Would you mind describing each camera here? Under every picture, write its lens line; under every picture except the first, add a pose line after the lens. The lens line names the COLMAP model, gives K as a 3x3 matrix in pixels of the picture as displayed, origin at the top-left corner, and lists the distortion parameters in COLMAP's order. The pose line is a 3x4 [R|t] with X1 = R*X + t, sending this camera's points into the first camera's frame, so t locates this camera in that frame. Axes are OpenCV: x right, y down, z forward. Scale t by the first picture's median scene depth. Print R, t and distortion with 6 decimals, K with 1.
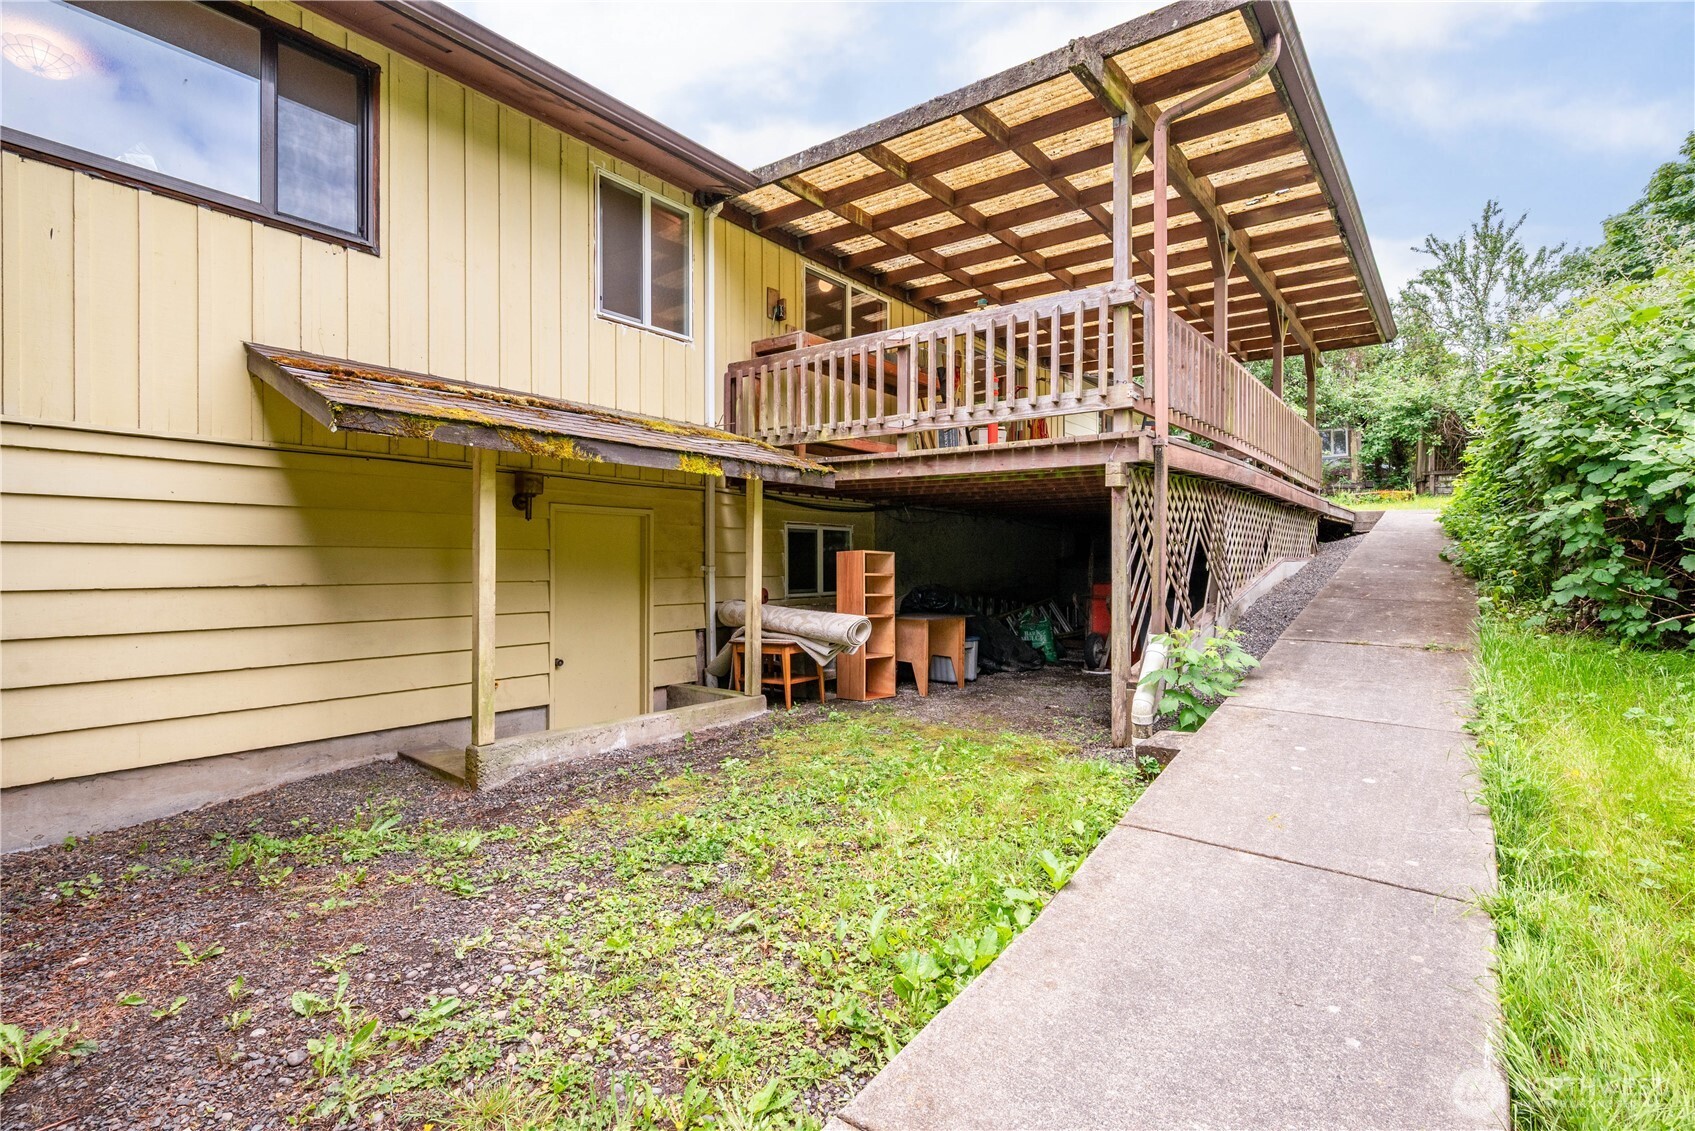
lens RADIAL K [[767.2, 0, 851.6], [0, 767.2, 559.9], [0, 0, 1]] dist [0.002413, -0.000282]
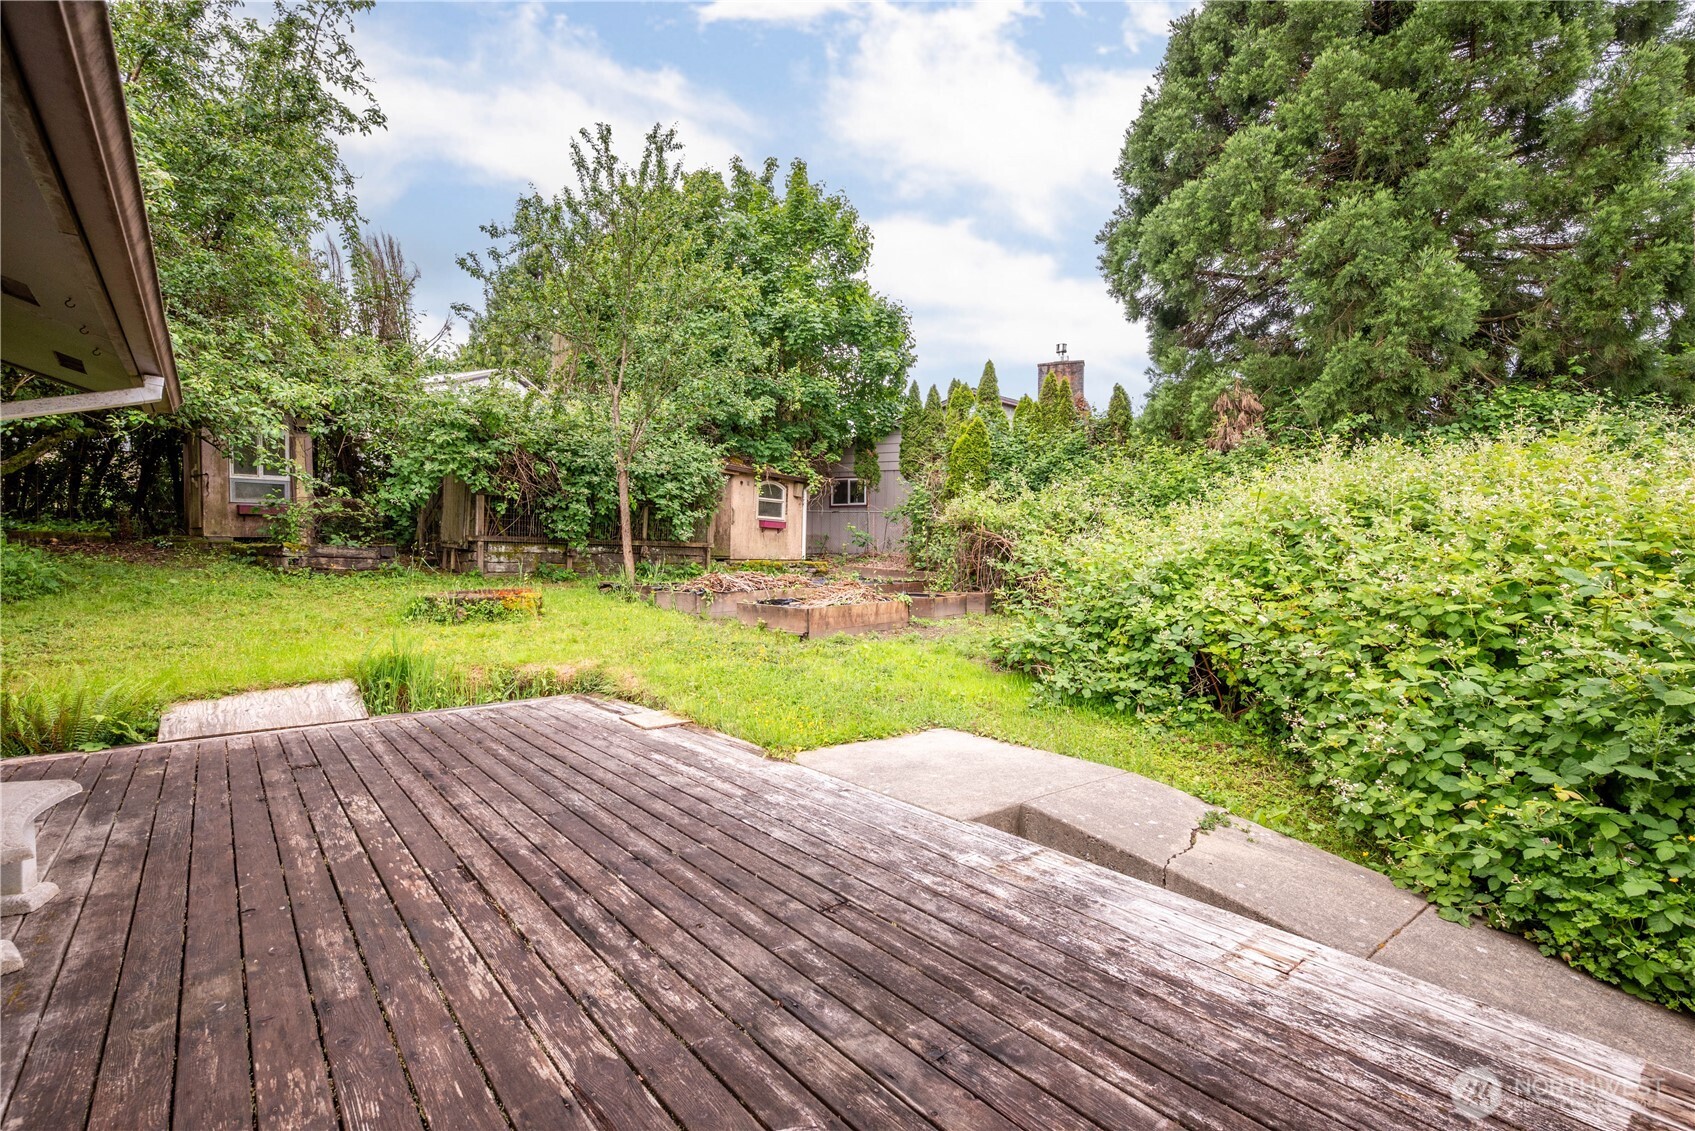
lens RADIAL K [[767.2, 0, 847.8], [0, 767.2, 565.0], [0, 0, 1]] dist [0.002413, -0.000282]
pose [[0.205081, -0.001075, 0.978744, 0.215927], [0.003626, 0.999993, 0.000339, -0.091087], [-0.978738, 0.003480, 0.205084, 0.588483]]
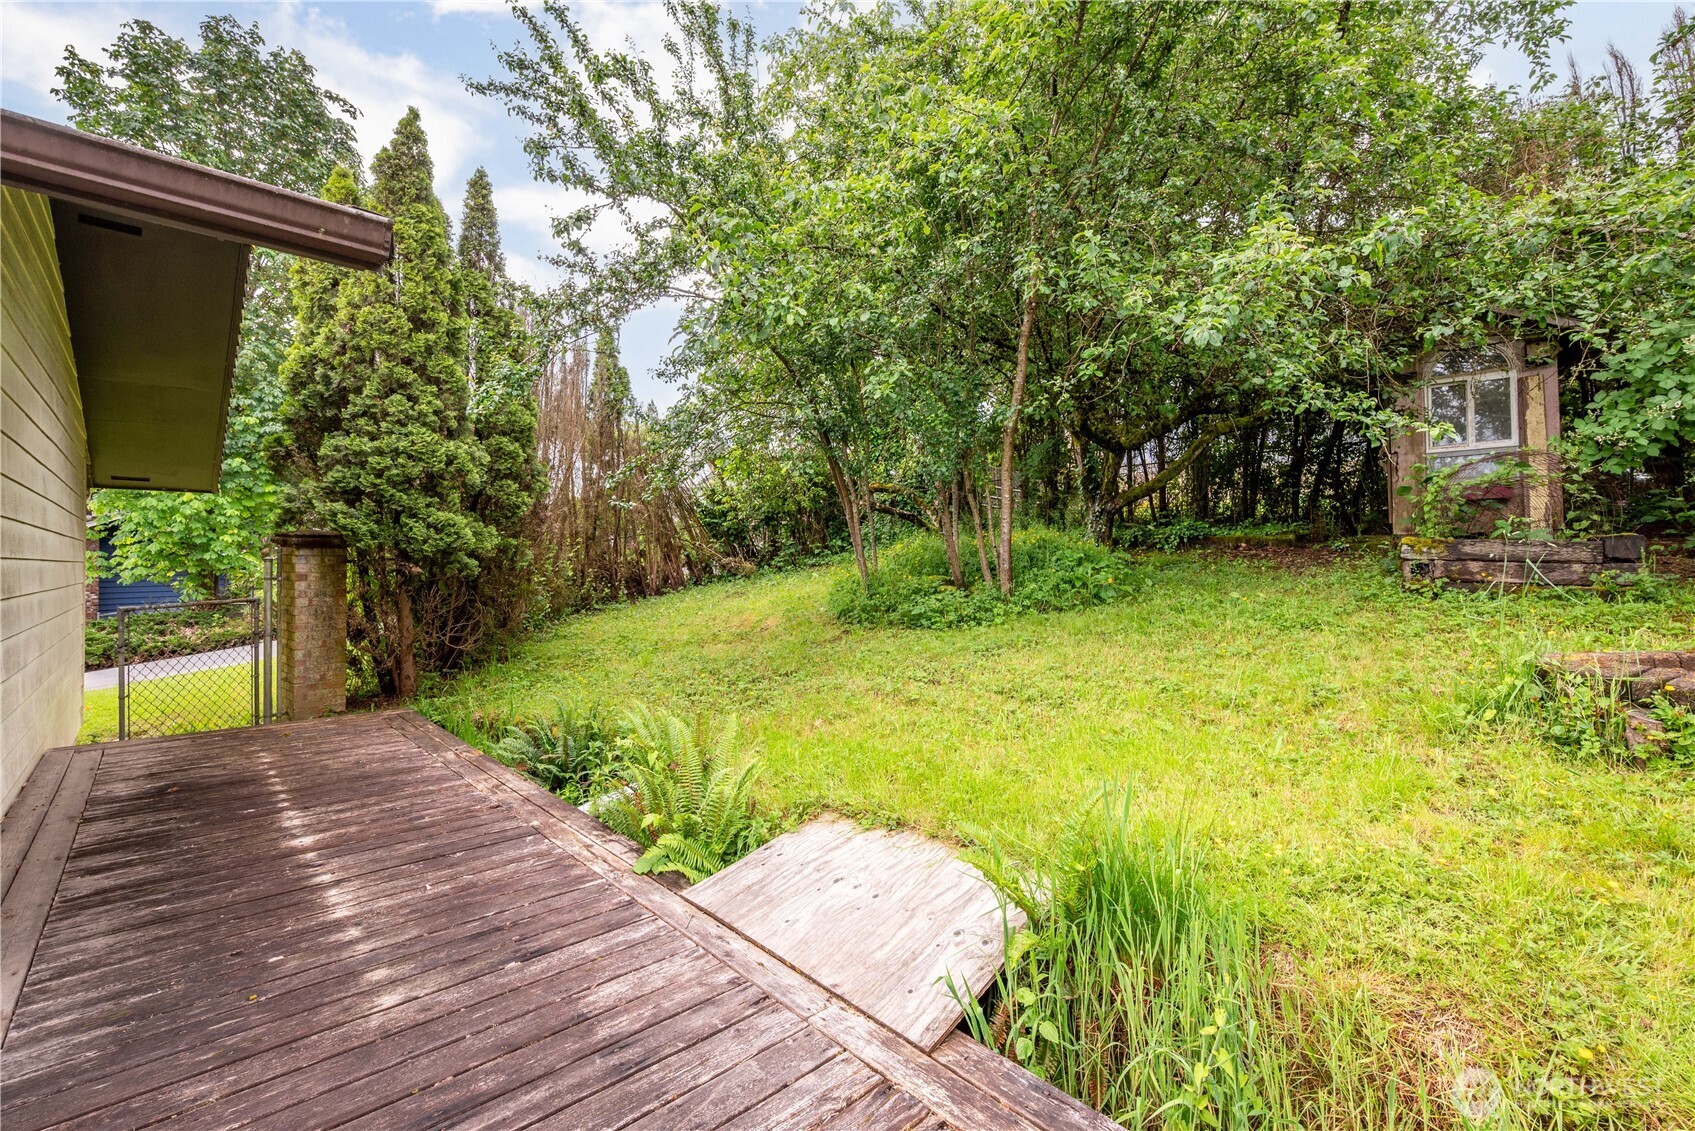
lens RADIAL K [[729.2, 0, 845.4], [0, 729.2, 562.2], [0, 0, 1]] dist [0.001543, 0.000136]
pose [[0.987167, 0.004015, -0.159642, 0.466947], [-0.005641, 0.999937, -0.009735, -0.092994], [0.159593, 0.010511, 0.987127, 0.733696]]
